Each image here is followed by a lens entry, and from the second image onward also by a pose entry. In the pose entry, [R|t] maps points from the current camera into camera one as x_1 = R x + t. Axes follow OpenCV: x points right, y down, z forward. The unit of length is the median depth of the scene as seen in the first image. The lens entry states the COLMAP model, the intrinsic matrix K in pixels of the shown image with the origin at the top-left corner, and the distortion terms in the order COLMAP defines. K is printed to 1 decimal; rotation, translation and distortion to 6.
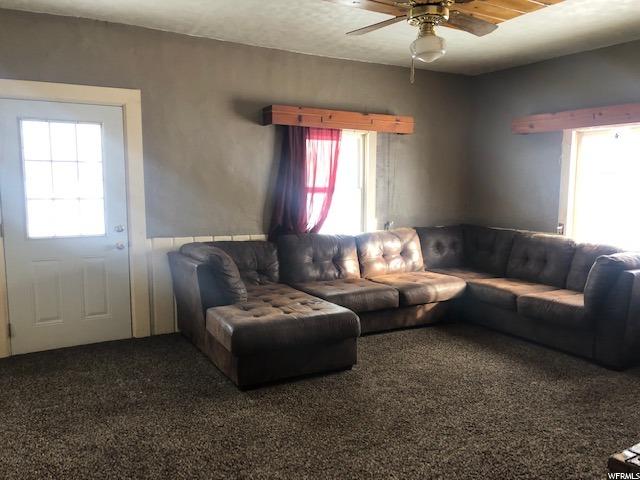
lens RADIAL K [[526.5, 0, 320.2], [0, 526.5, 240.5], [0, 0, 1]] dist [0.027456, -0.000072]
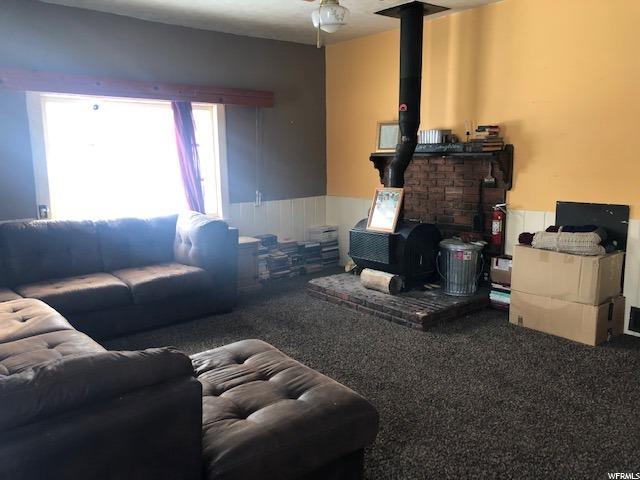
lens RADIAL K [[526.5, 0, 320.5], [0, 526.5, 240.0], [0, 0, 1]] dist [0.027456, -0.000072]
pose [[-0.177274, -0.176374, 0.968228, -0.474194], [0.116501, 0.973132, 0.198597, -0.099067], [-0.977242, 0.148006, -0.151963, 0.736616]]
